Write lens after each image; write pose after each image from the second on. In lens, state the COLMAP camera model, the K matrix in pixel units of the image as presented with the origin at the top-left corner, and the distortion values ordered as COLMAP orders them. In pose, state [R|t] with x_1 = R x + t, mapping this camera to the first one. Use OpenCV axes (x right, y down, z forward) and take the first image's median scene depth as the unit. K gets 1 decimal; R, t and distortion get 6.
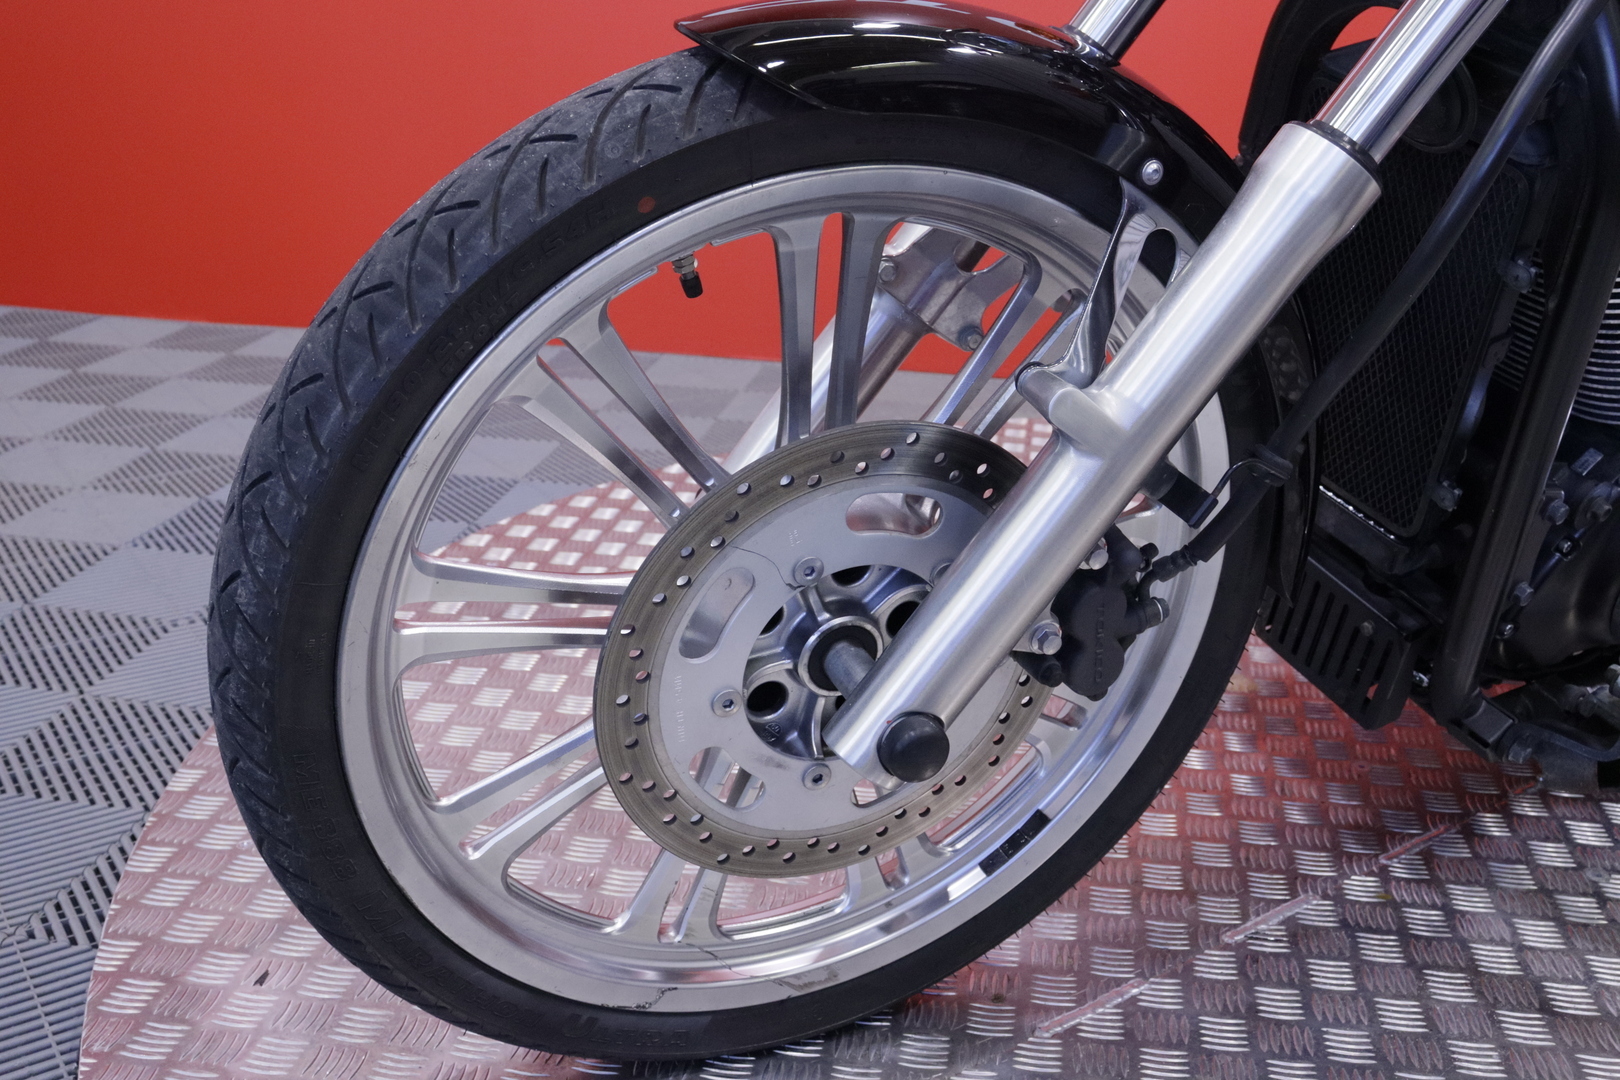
lens RADIAL K [[1807.4, 0, 803.5], [0, 1807.4, 541.3], [0, 0, 1]] dist [-0.063788, 0.000000]
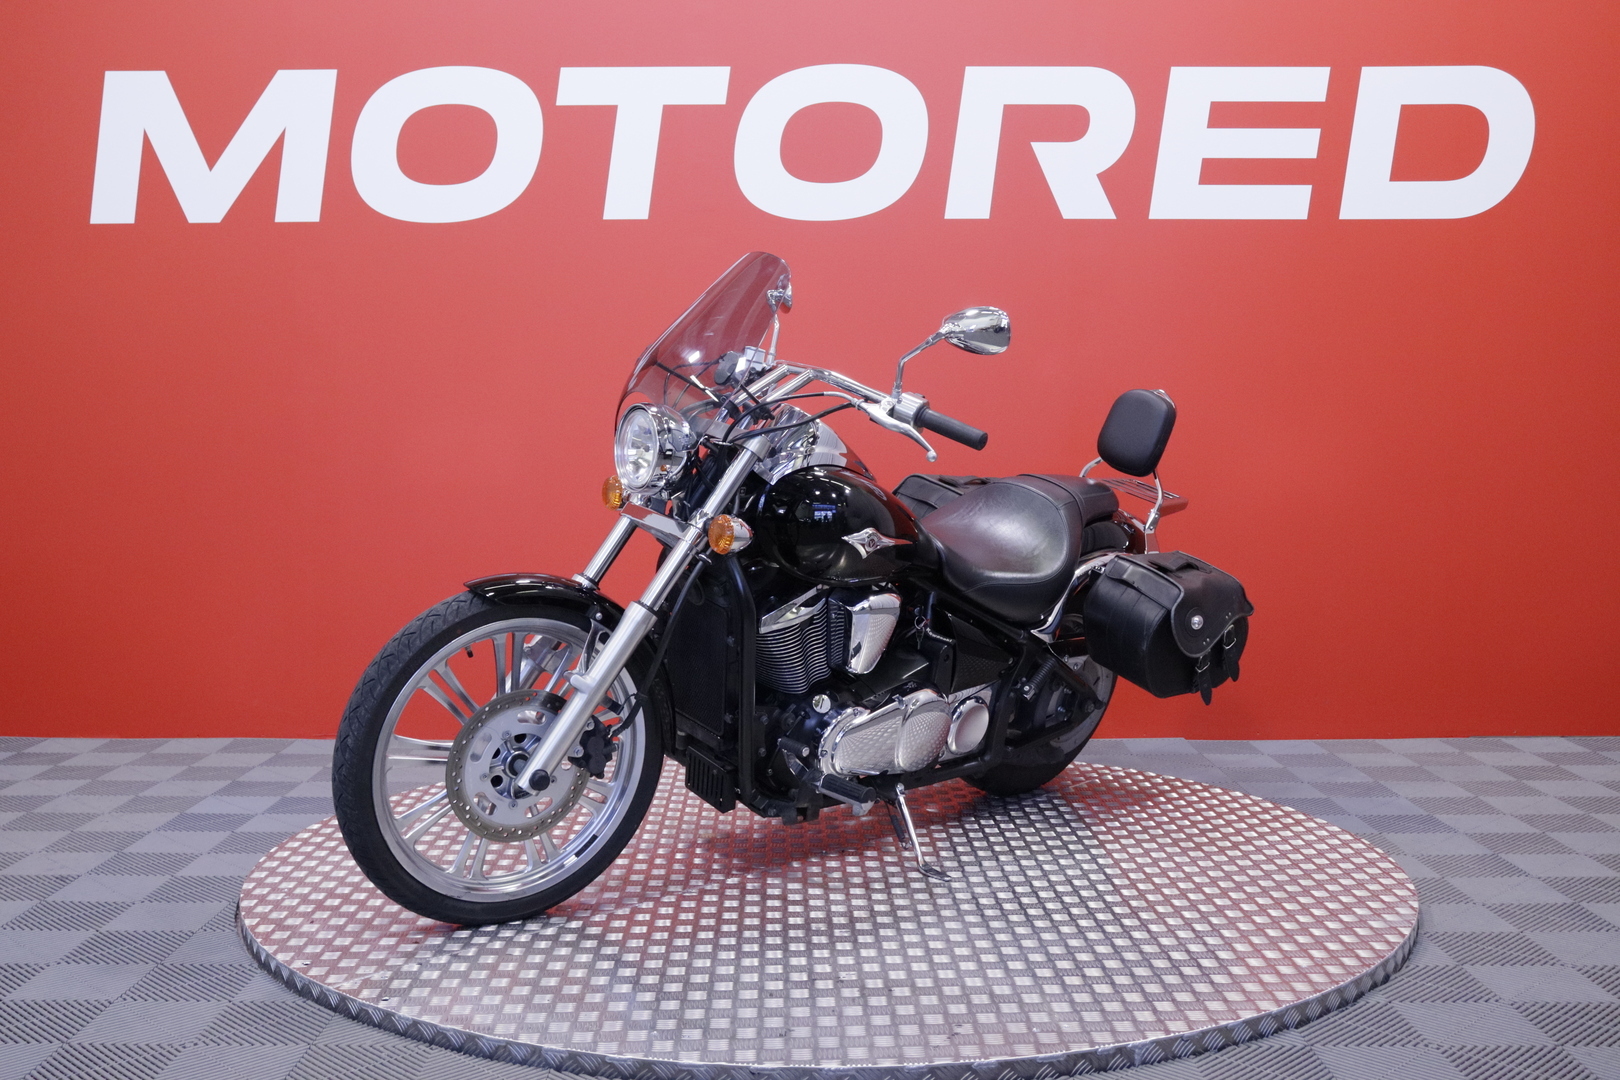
lens RADIAL K [[1807.4, 0, 813.2], [0, 1807.4, 542.7], [0, 0, 1]] dist [-0.063788, 0.000000]
pose [[0.986931, -0.041478, 0.155711, 0.059133], [0.077962, 0.968589, -0.236129, 0.519390], [-0.141026, 0.245183, 0.959165, -2.471725]]
